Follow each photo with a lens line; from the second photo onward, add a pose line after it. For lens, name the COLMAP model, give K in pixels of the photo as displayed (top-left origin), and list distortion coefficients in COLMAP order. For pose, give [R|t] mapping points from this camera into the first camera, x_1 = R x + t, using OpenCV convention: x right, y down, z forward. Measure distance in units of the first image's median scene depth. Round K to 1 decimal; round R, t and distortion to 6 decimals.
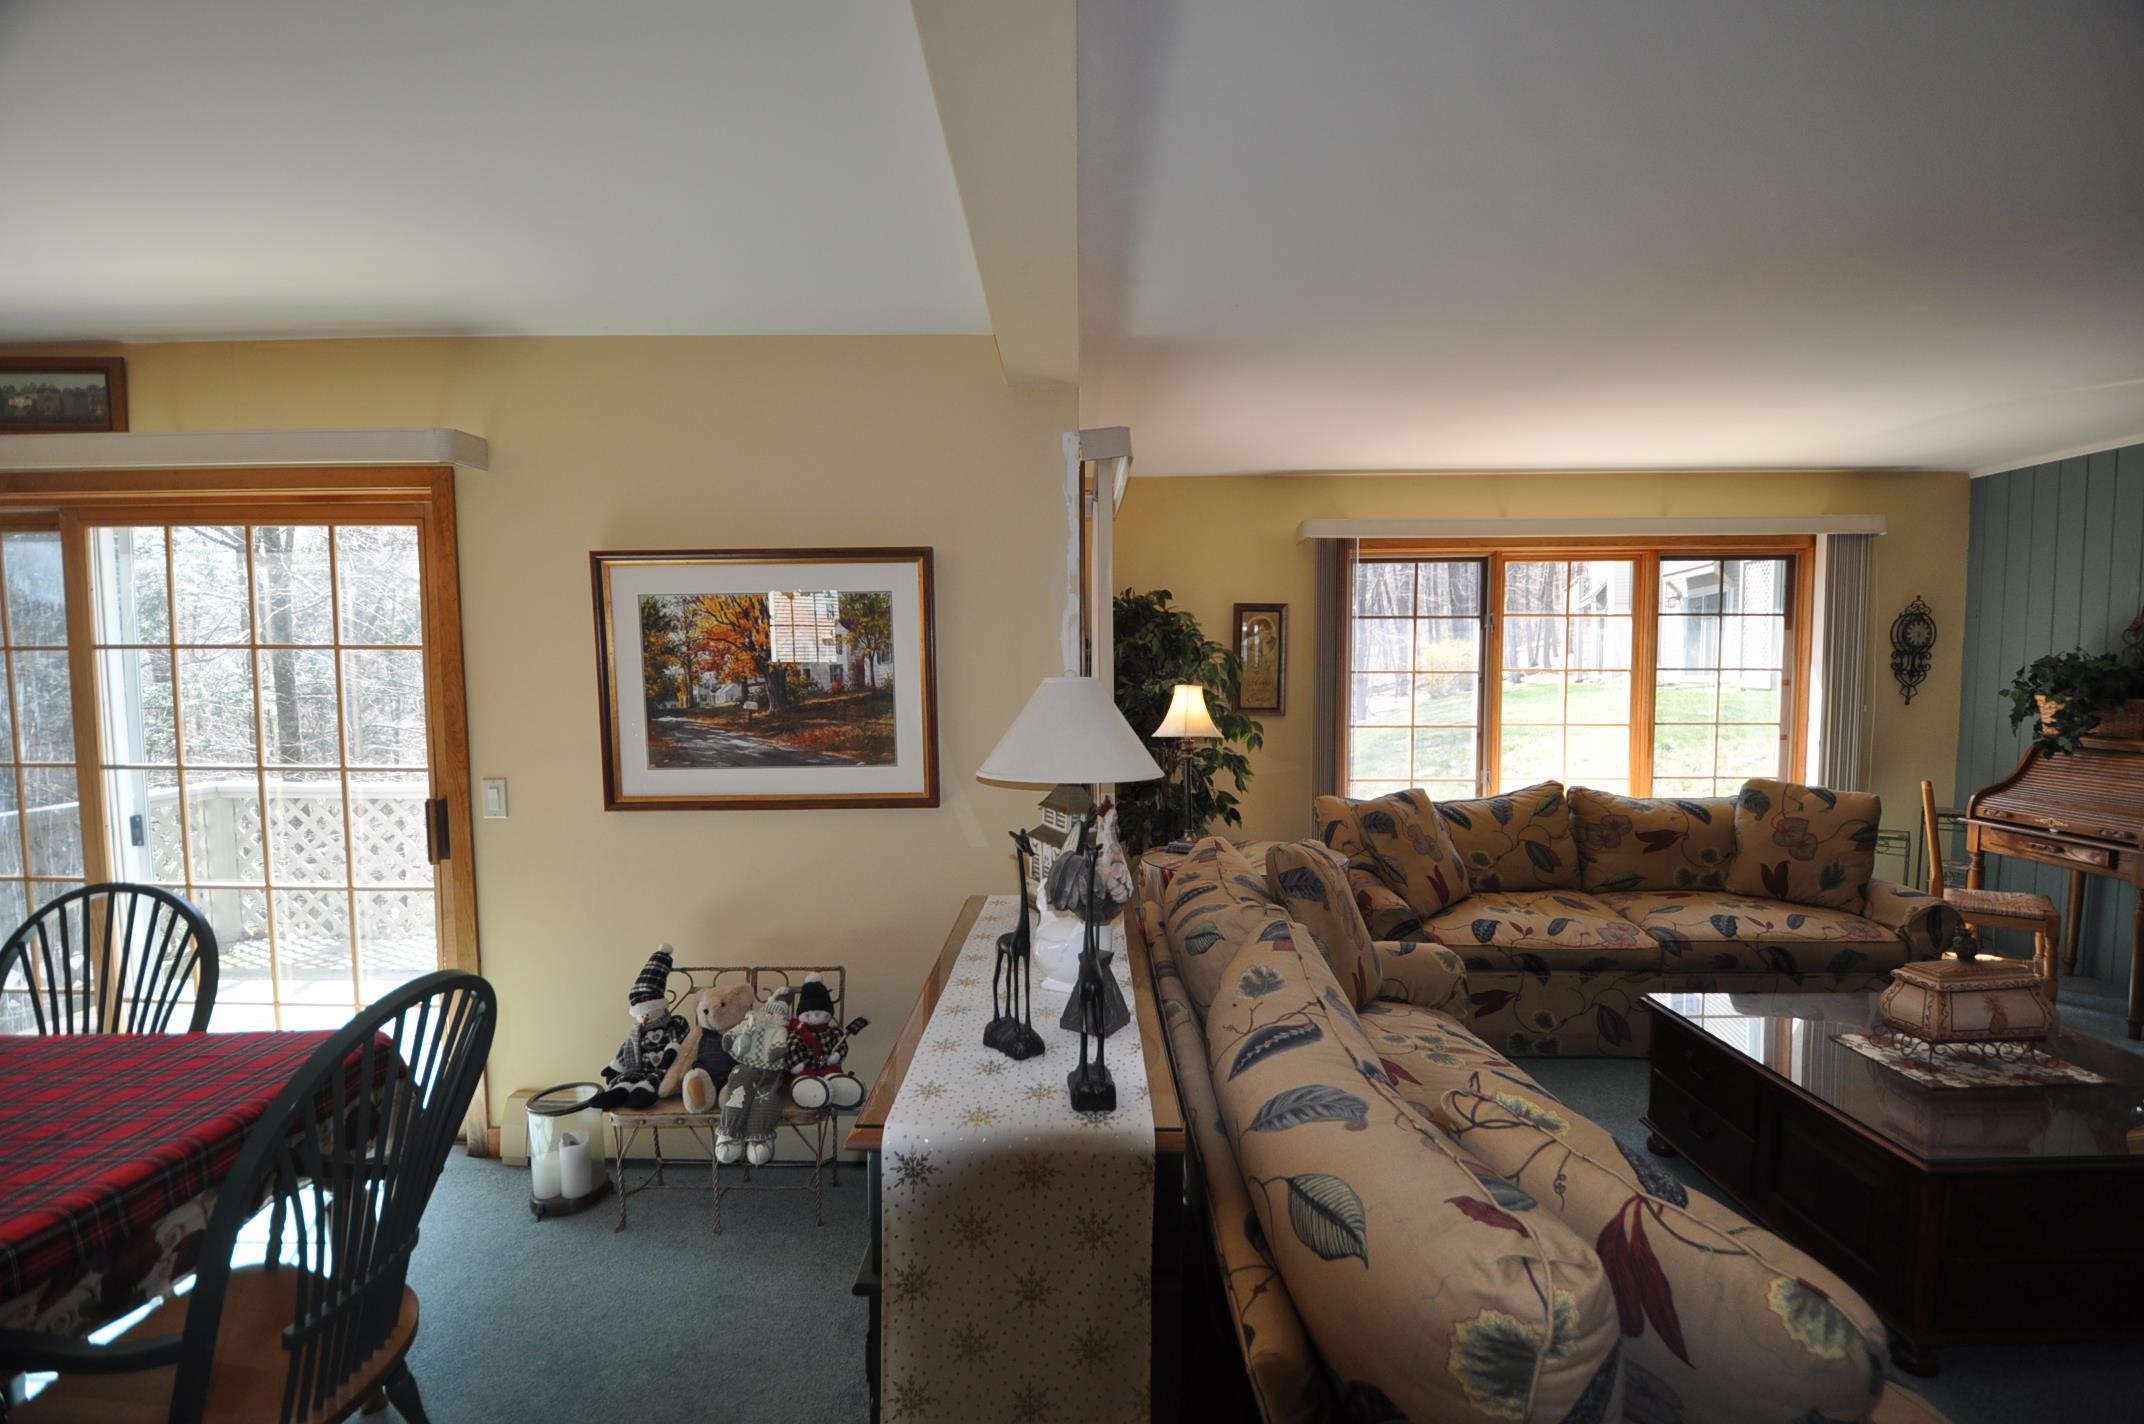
lens RADIAL K [[937.0, 0, 1078.4], [0, 937.0, 735.3], [0, 0, 1]] dist [0.004810, -0.015746]
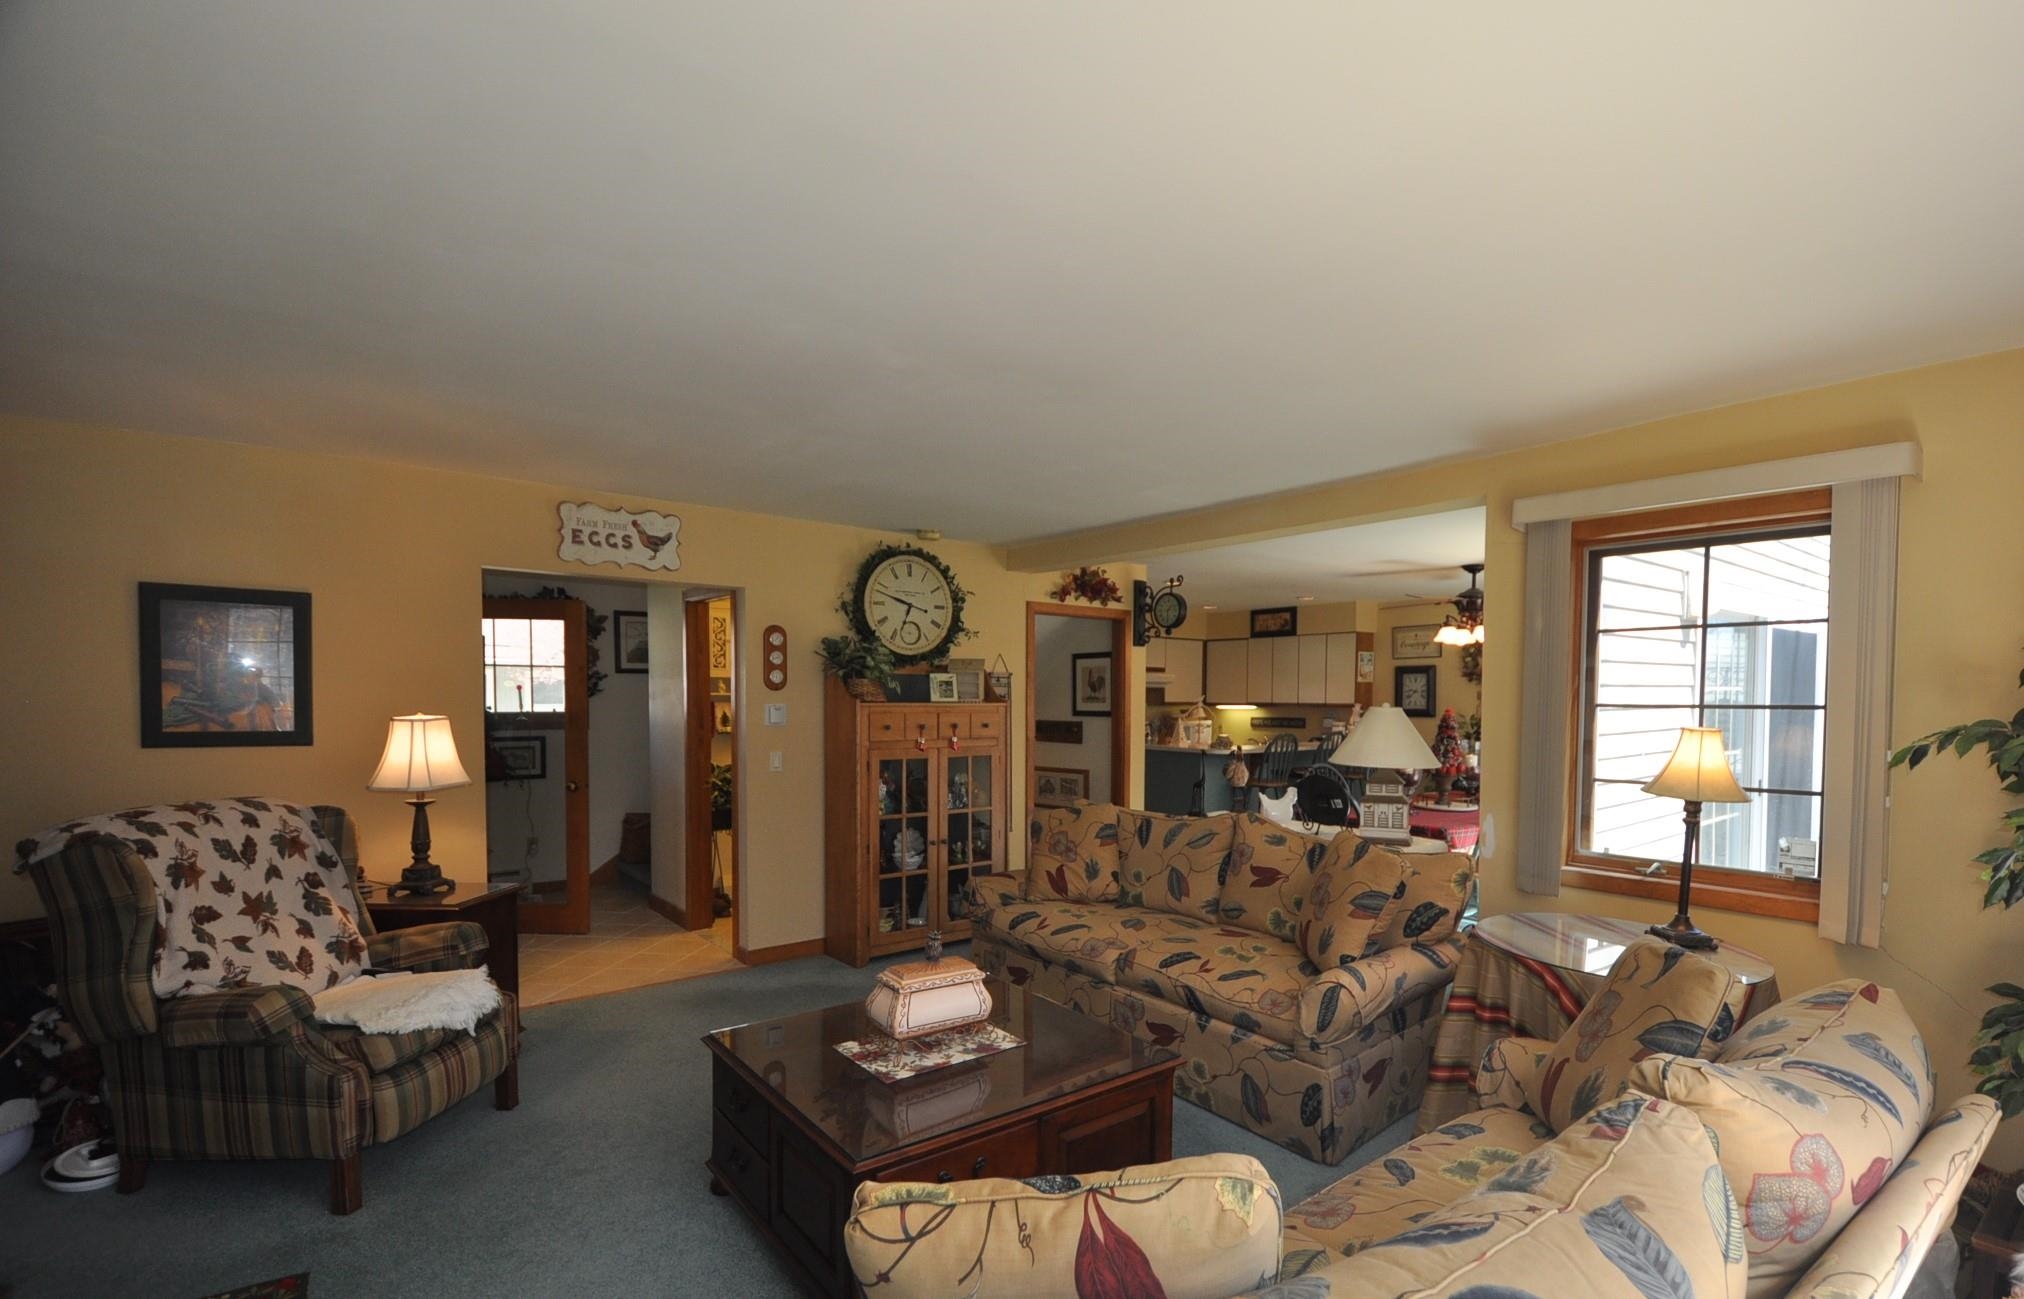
lens RADIAL K [[923.9, 0, 1081.1], [0, 923.9, 732.6], [0, 0, 1]] dist [-0.004444, -0.000304]
pose [[-0.763237, 0.025569, -0.645612, 0.904780], [-0.047066, 0.994362, 0.095022, -0.088881], [0.644402, 0.102911, -0.757731, 1.141386]]
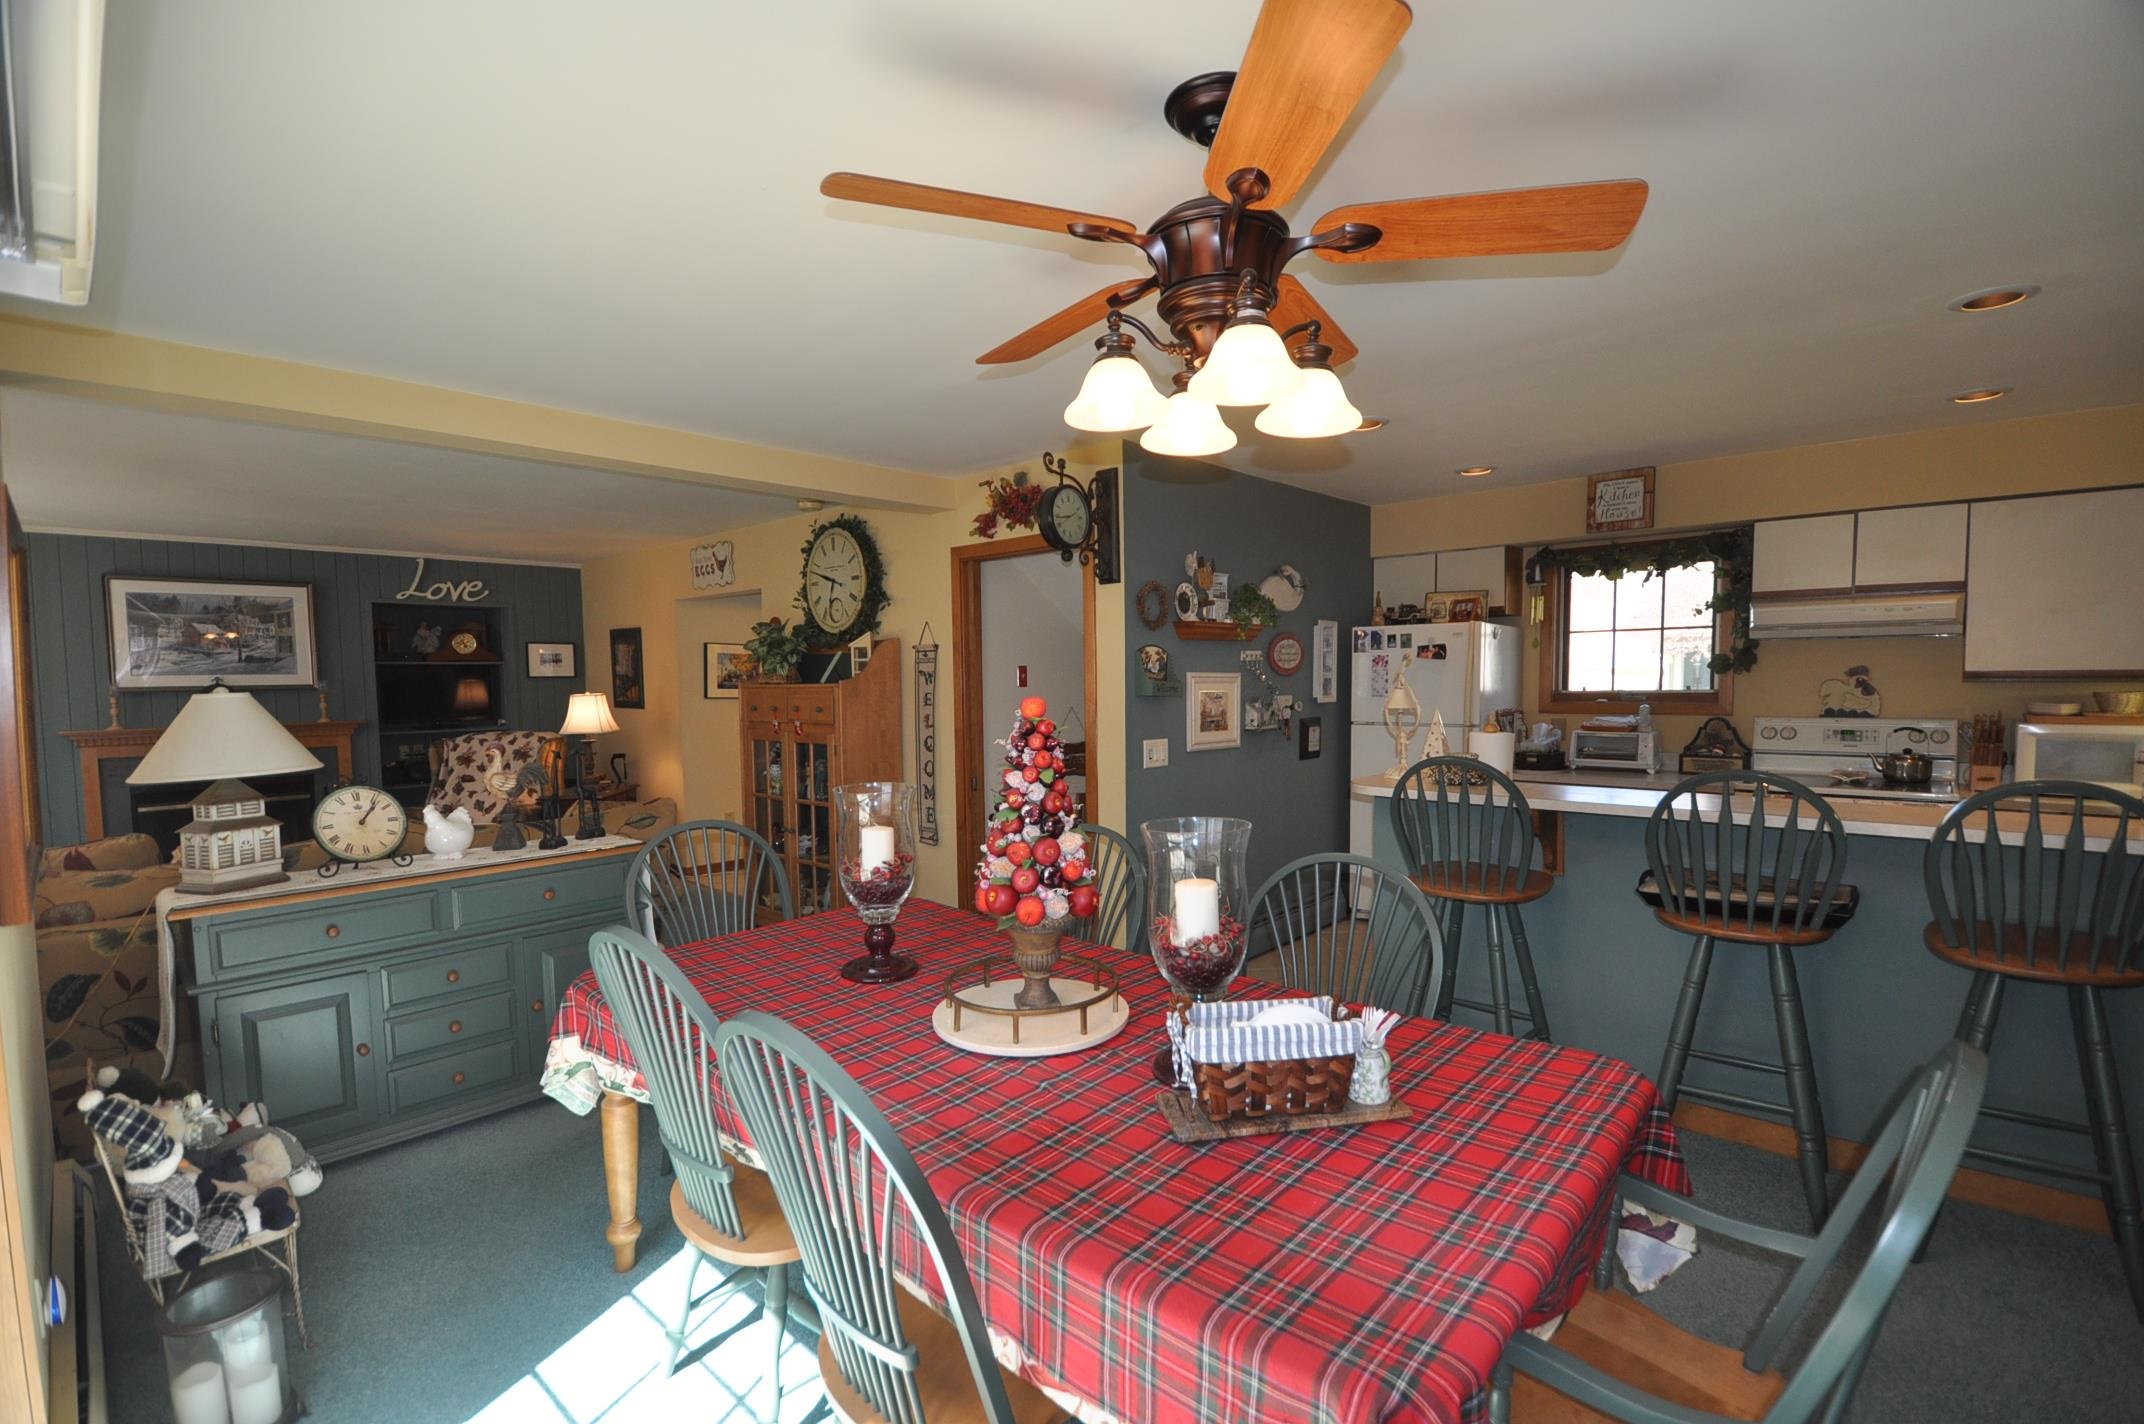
lens RADIAL K [[937.0, 0, 1084.8], [0, 937.0, 732.3], [0, 0, 1]] dist [0.004810, -0.015746]
pose [[-0.744942, -0.022841, 0.666738, -0.971716], [0.064644, 0.992239, 0.106218, -0.039581], [-0.663990, 0.122227, -0.737684, 0.678655]]
